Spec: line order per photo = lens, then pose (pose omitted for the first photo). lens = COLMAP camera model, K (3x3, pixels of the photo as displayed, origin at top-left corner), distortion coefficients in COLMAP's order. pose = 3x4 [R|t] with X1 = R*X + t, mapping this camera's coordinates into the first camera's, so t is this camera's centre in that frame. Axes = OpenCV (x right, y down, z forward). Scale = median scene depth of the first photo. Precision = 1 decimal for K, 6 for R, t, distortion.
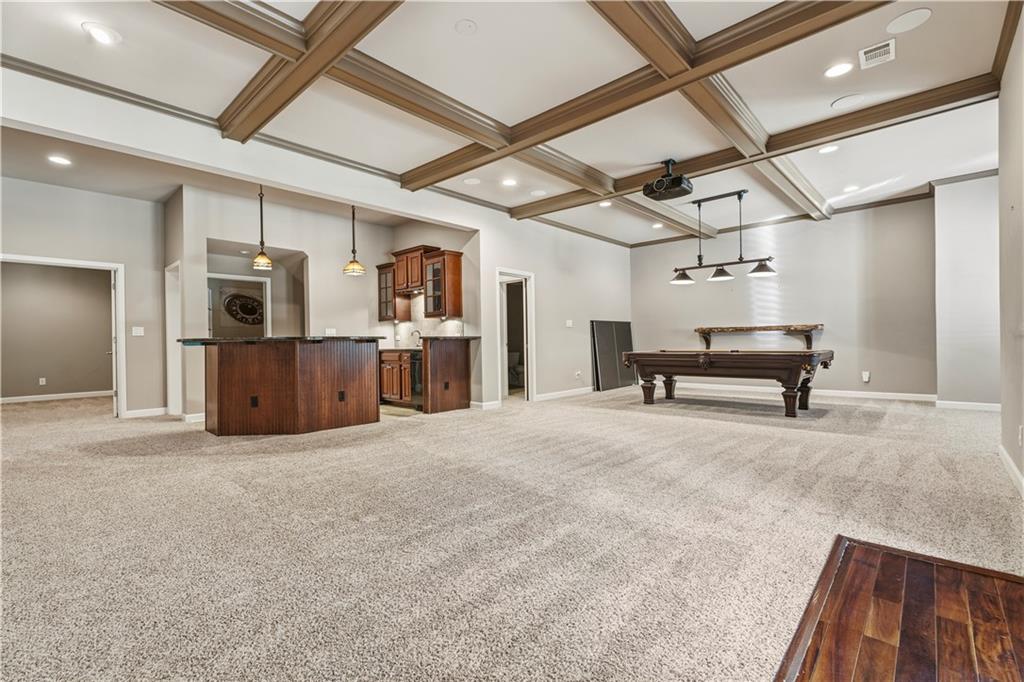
lens RADIAL K [[456.5, 0, 515.3], [0, 456.5, 342.7], [0, 0, 1]] dist [-0.008351, -0.000473]
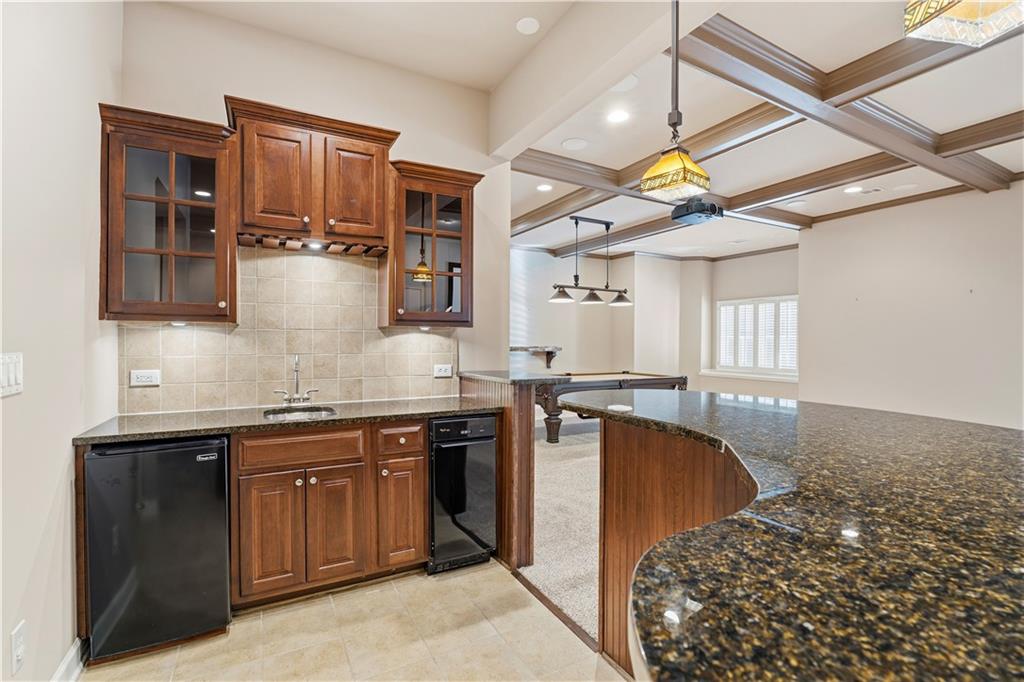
lens RADIAL K [[464.4, 0, 509.6], [0, 464.4, 343.7], [0, 0, 1]] dist [-0.015976, 0.001003]
pose [[0.327556, 0.014210, 0.944725, -0.551558], [-0.008238, 0.999892, -0.012183, -0.036076], [-0.944796, -0.003792, 0.327637, 0.813622]]
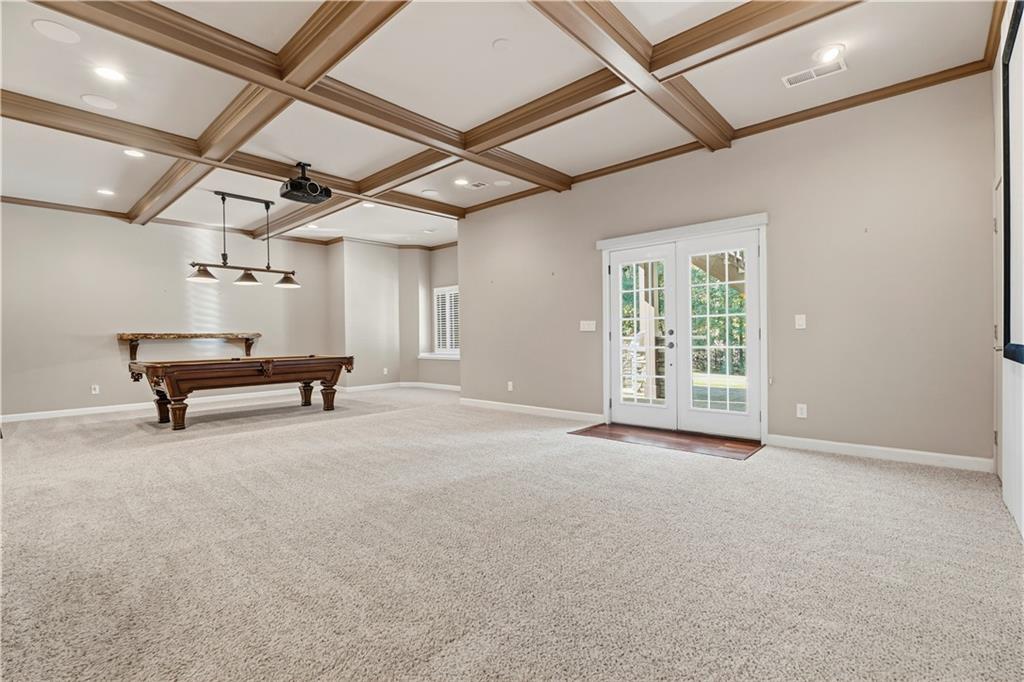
lens RADIAL K [[464.4, 0, 509.6], [0, 464.4, 343.7], [0, 0, 1]] dist [-0.015976, 0.001003]
pose [[0.002391, 0.003129, 0.999992, -0.510118], [0.019313, 0.999808, -0.003174, 0.000840], [-0.999811, 0.019320, 0.002330, 0.434070]]
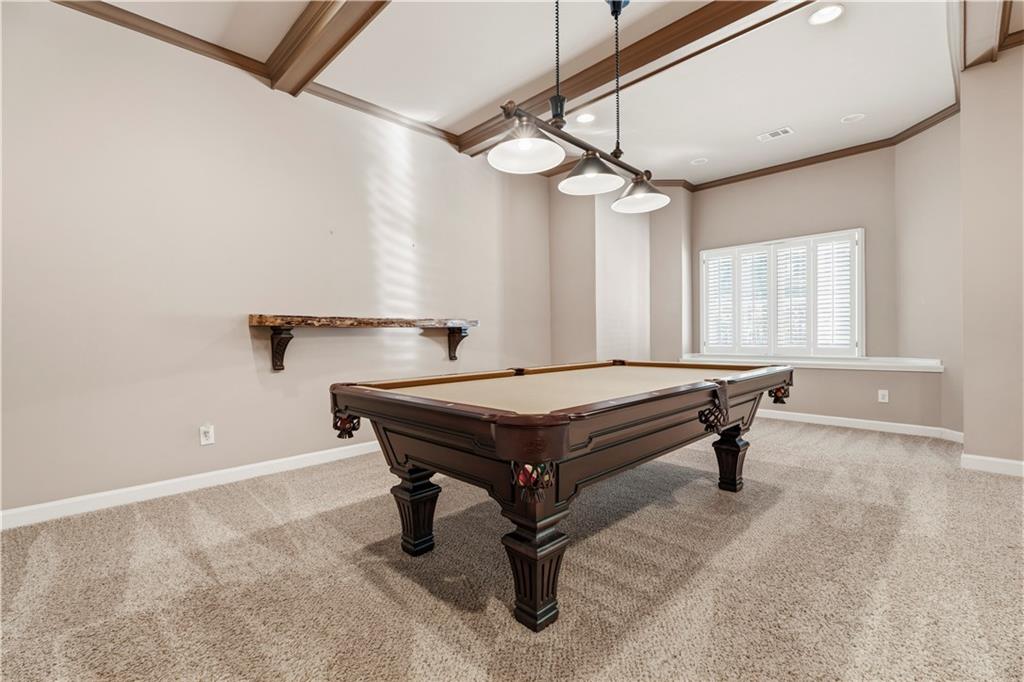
lens RADIAL K [[456.5, 0, 515.3], [0, 456.5, 342.7], [0, 0, 1]] dist [-0.008351, -0.000473]
pose [[0.042552, -0.003765, 0.999087, 0.048366], [0.015056, 0.999882, 0.003127, -0.010169], [-0.998981, 0.014909, 0.042604, 1.016635]]
